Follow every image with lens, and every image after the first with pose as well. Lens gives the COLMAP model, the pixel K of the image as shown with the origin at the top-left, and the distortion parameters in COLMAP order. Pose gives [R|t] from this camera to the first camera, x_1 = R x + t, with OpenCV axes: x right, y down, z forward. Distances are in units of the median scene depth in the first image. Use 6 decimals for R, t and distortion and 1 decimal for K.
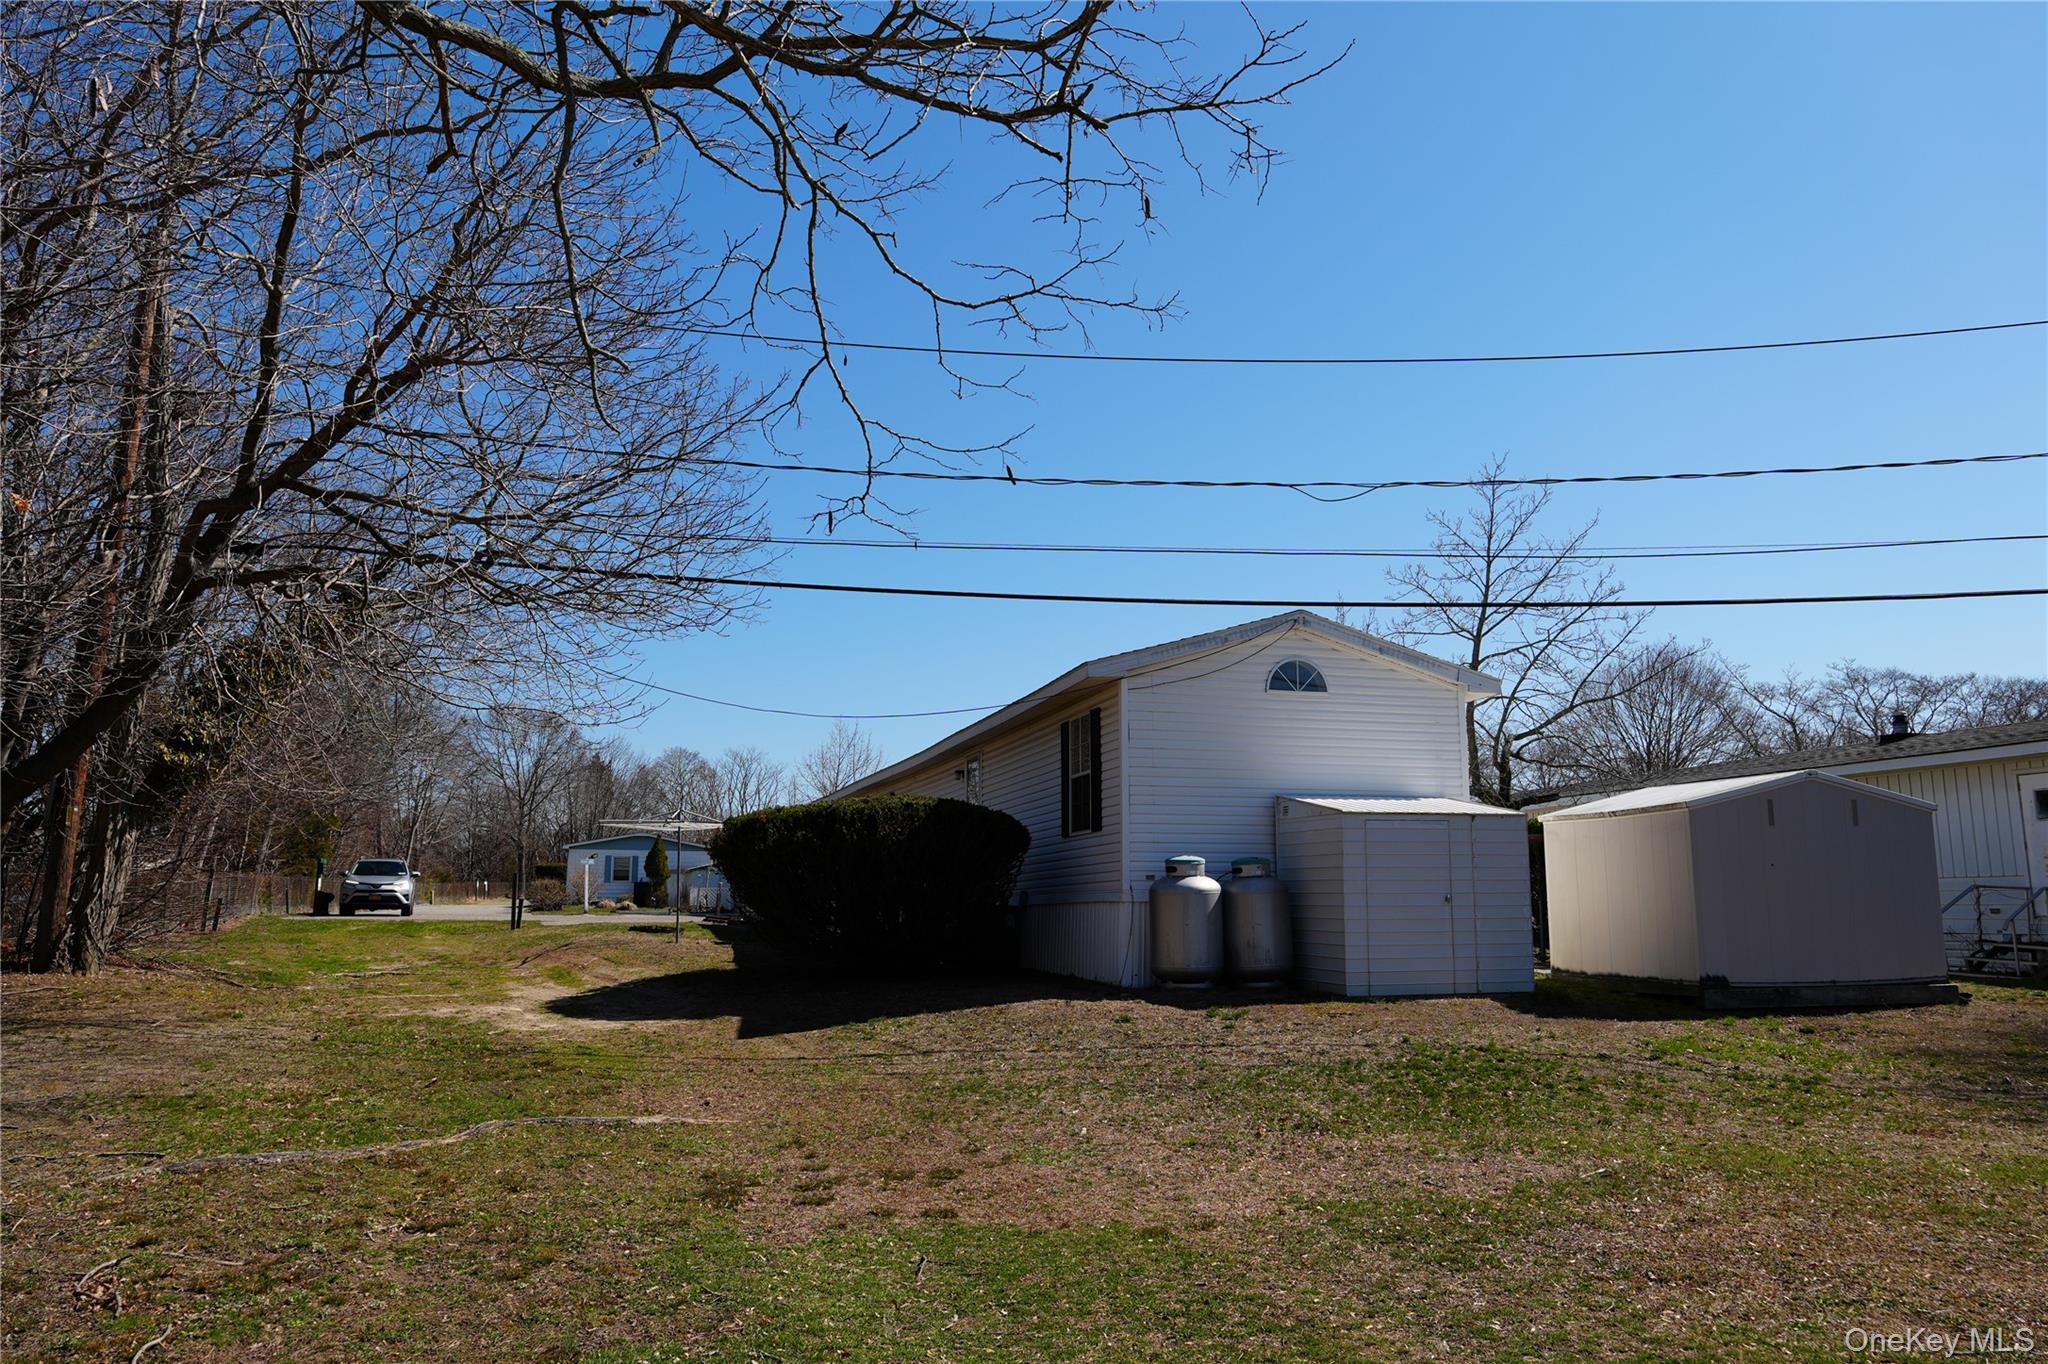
lens RADIAL K [[1504.3, 0, 1024.0], [0, 1504.3, 682.0], [0, 0, 1]] dist [-0.006273, 0.036486]
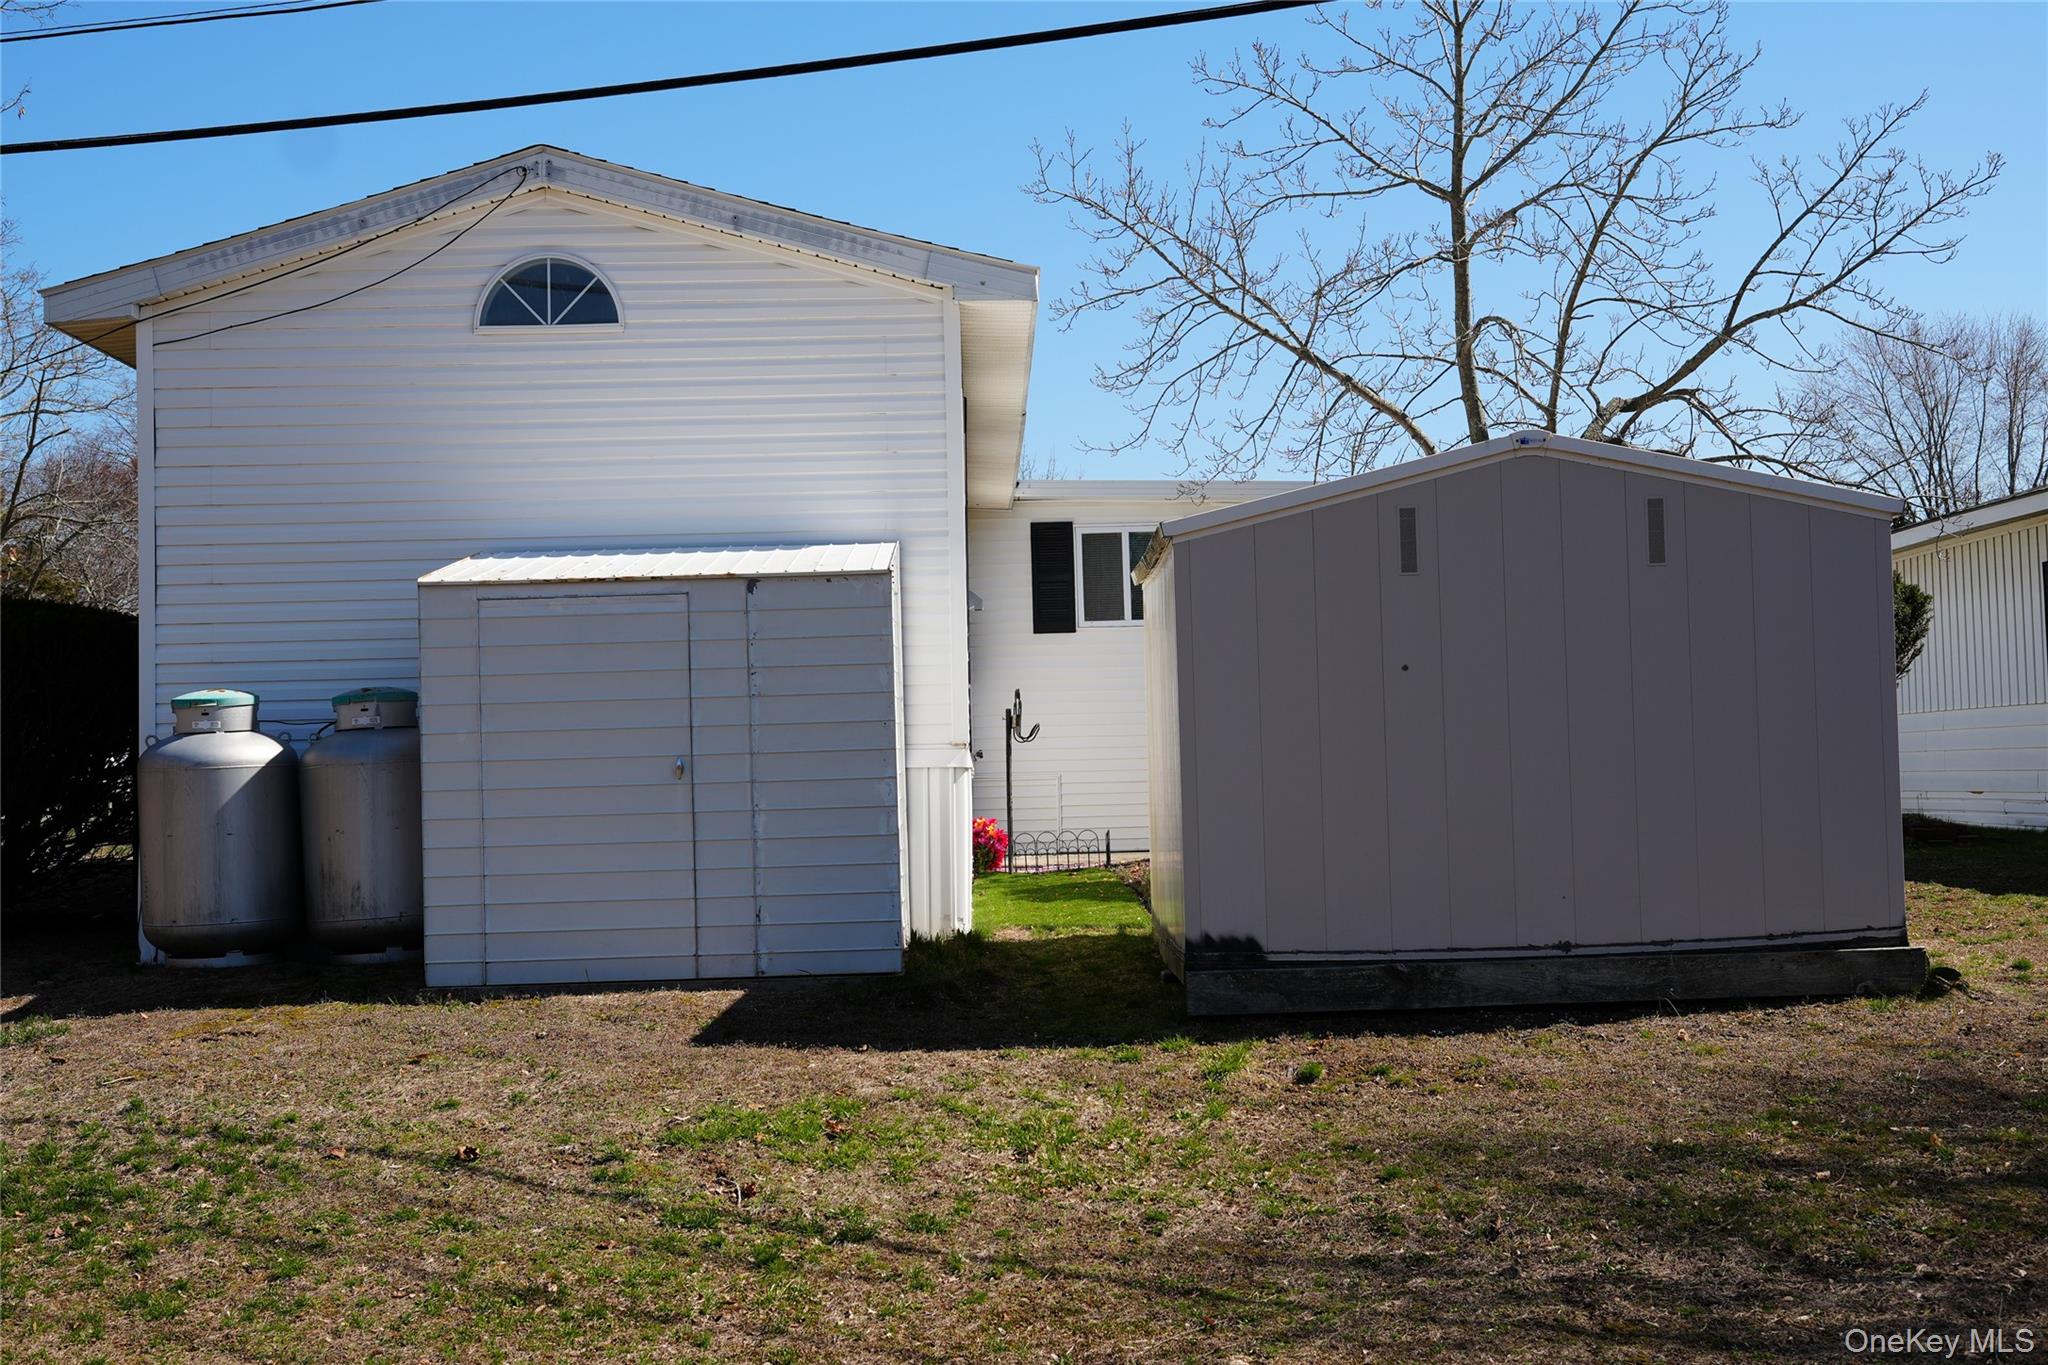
lens RADIAL K [[2531.3, 0, 1024.0], [0, 2531.3, 682.5], [0, 0, 1]] dist [-0.017242, -0.017548]
pose [[0.966659, -0.031998, -0.254061, 0.560318], [0.060642, 0.992545, 0.105725, 0.045331], [0.248784, -0.117606, 0.961392, 0.304979]]
